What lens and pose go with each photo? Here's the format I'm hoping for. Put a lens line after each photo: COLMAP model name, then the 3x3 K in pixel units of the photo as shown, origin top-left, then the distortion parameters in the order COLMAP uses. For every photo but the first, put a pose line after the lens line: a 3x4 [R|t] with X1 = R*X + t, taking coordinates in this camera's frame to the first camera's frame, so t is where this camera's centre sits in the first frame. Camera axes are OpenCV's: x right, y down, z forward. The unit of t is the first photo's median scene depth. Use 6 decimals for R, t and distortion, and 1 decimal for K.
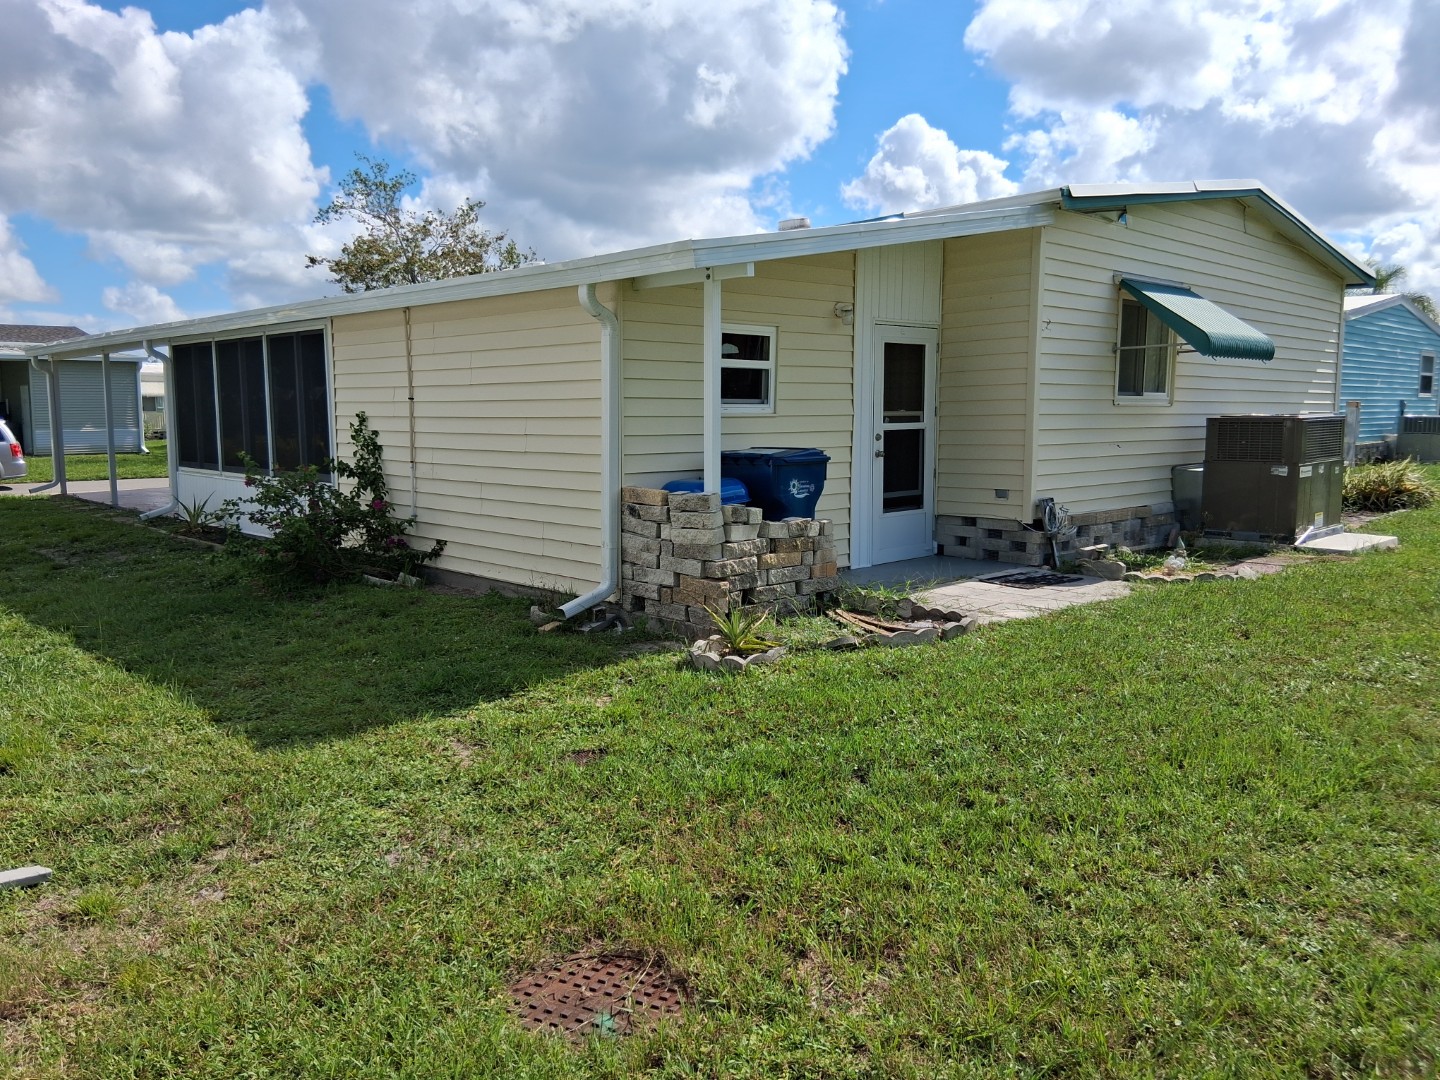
lens RADIAL K [[1094.5, 0, 711.8], [0, 1094.5, 532.0], [0, 0, 1]] dist [0.099158, -0.156342]
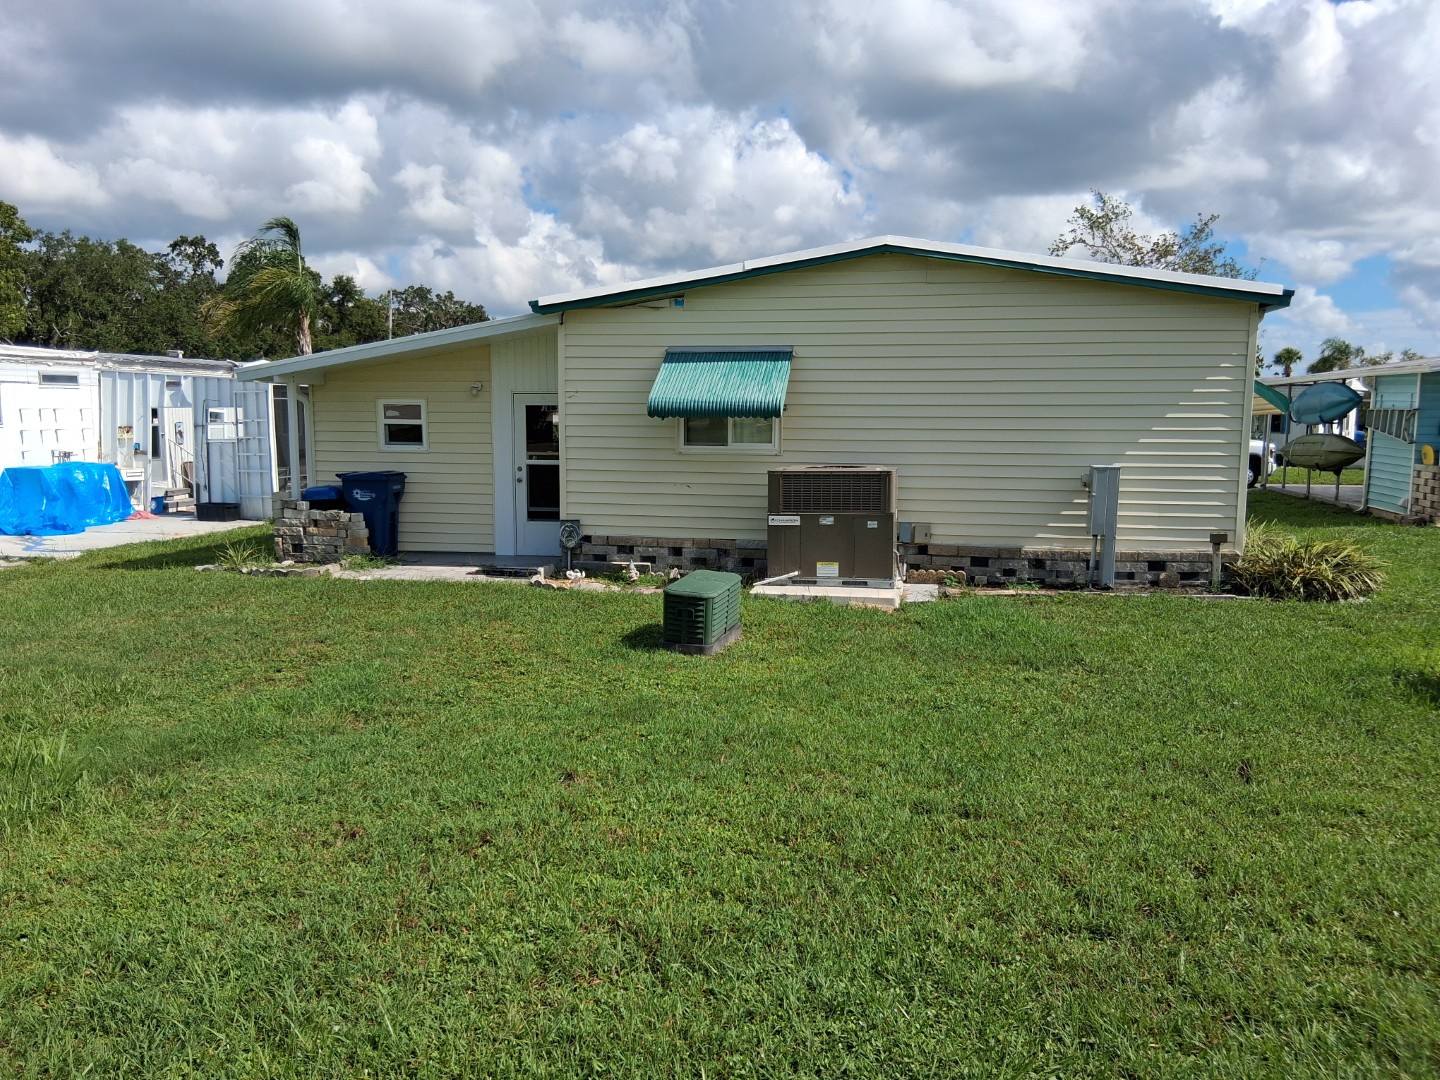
lens RADIAL K [[1094.5, 0, 708.6], [0, 1094.5, 547.2], [0, 0, 1]] dist [0.099158, -0.156342]
pose [[0.585076, 0.104643, -0.804199, 1.486755], [-0.094971, 0.993658, 0.060202, -0.093751], [0.805399, 0.041153, 0.591303, 0.327457]]
